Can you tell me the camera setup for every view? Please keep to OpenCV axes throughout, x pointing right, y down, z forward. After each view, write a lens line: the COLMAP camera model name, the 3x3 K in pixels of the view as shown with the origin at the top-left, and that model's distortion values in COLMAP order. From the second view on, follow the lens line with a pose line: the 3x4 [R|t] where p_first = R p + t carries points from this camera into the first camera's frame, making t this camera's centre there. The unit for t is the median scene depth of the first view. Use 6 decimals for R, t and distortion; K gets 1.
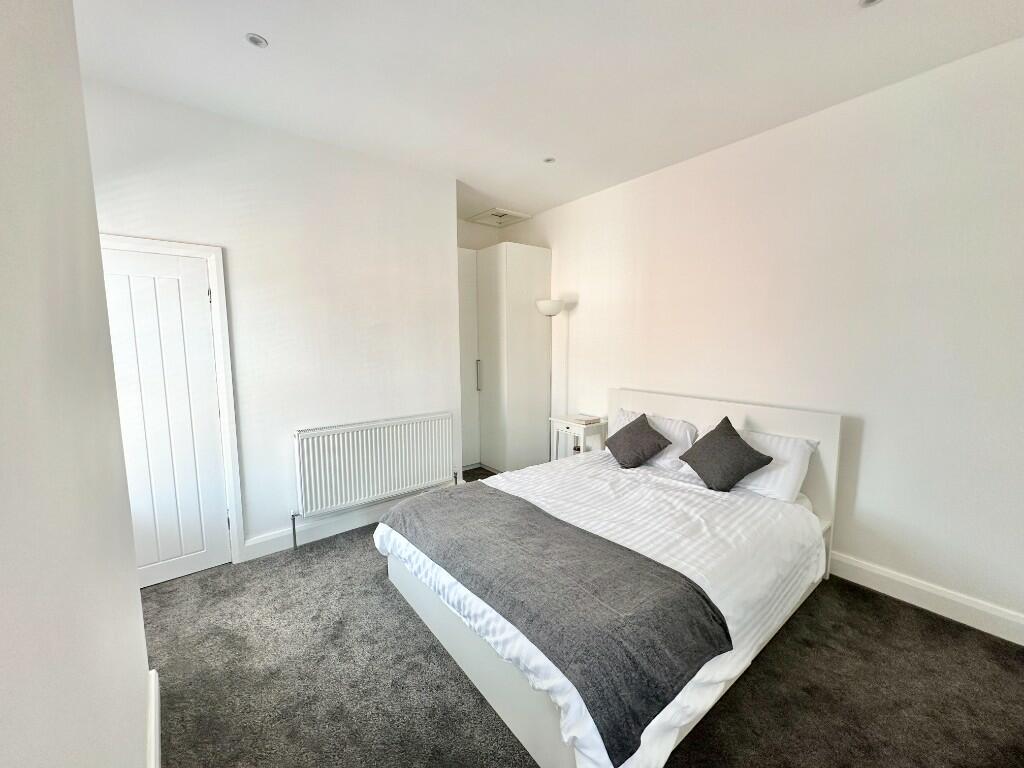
lens RADIAL K [[406.0, 0, 510.5], [0, 406.0, 383.6], [0, 0, 1]] dist [-0.003074, 0.000837]
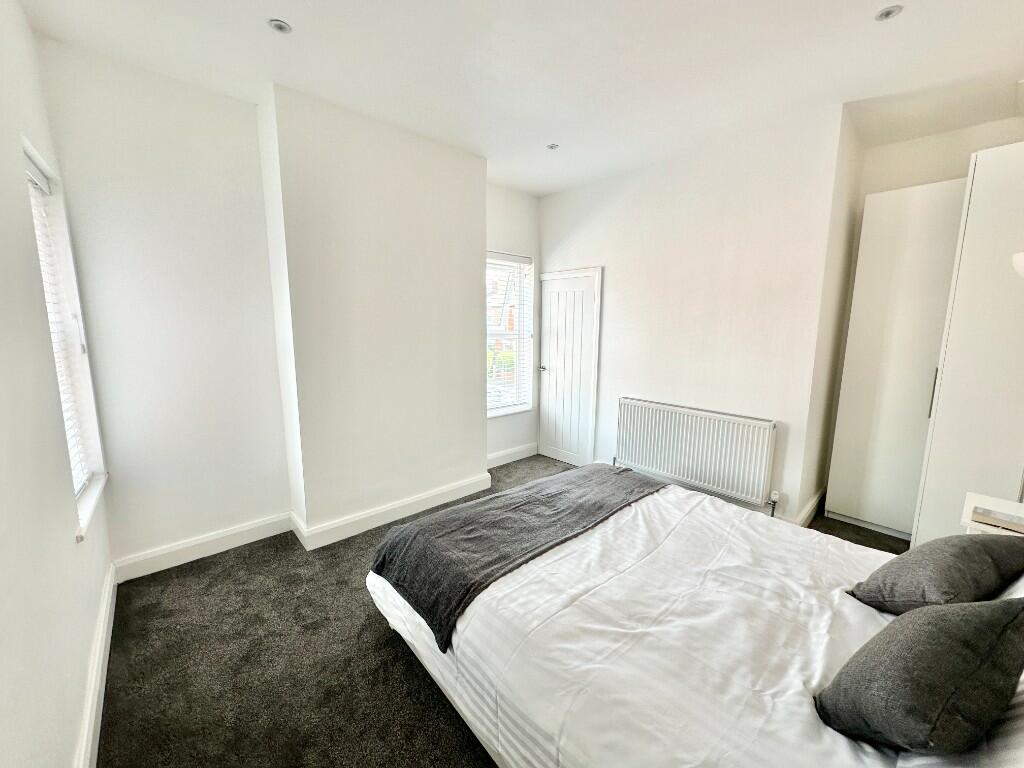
lens RADIAL K [[406.0, 0, 512.9], [0, 406.0, 382.5], [0, 0, 1]] dist [-0.003074, 0.000837]
pose [[0.041134, 0.145600, -0.988488, 0.791042], [-0.119635, 0.982926, 0.139802, -0.073961], [0.991966, 0.112507, 0.057850, 0.577700]]
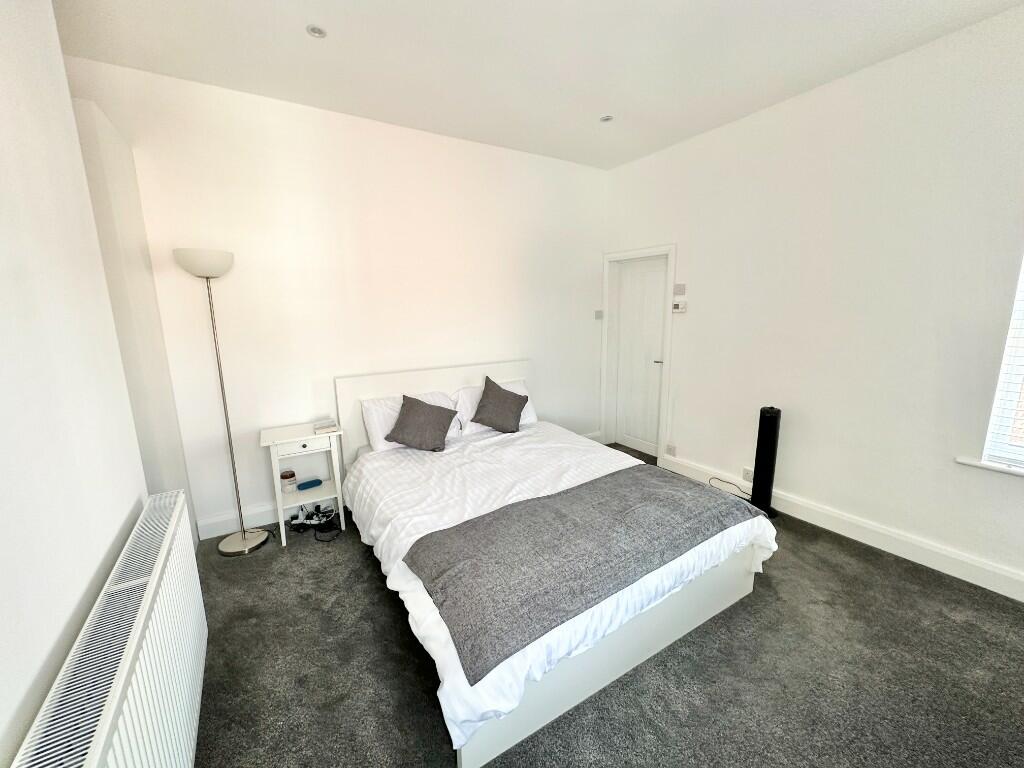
lens RADIAL K [[406.0, 0, 509.9], [0, 406.0, 385.5], [0, 0, 1]] dist [-0.003074, 0.000837]
pose [[0.115618, -0.183418, 0.976212, -0.665468], [0.126265, 0.977544, 0.168714, -0.089882], [-0.985236, 0.103755, 0.136181, 0.763199]]
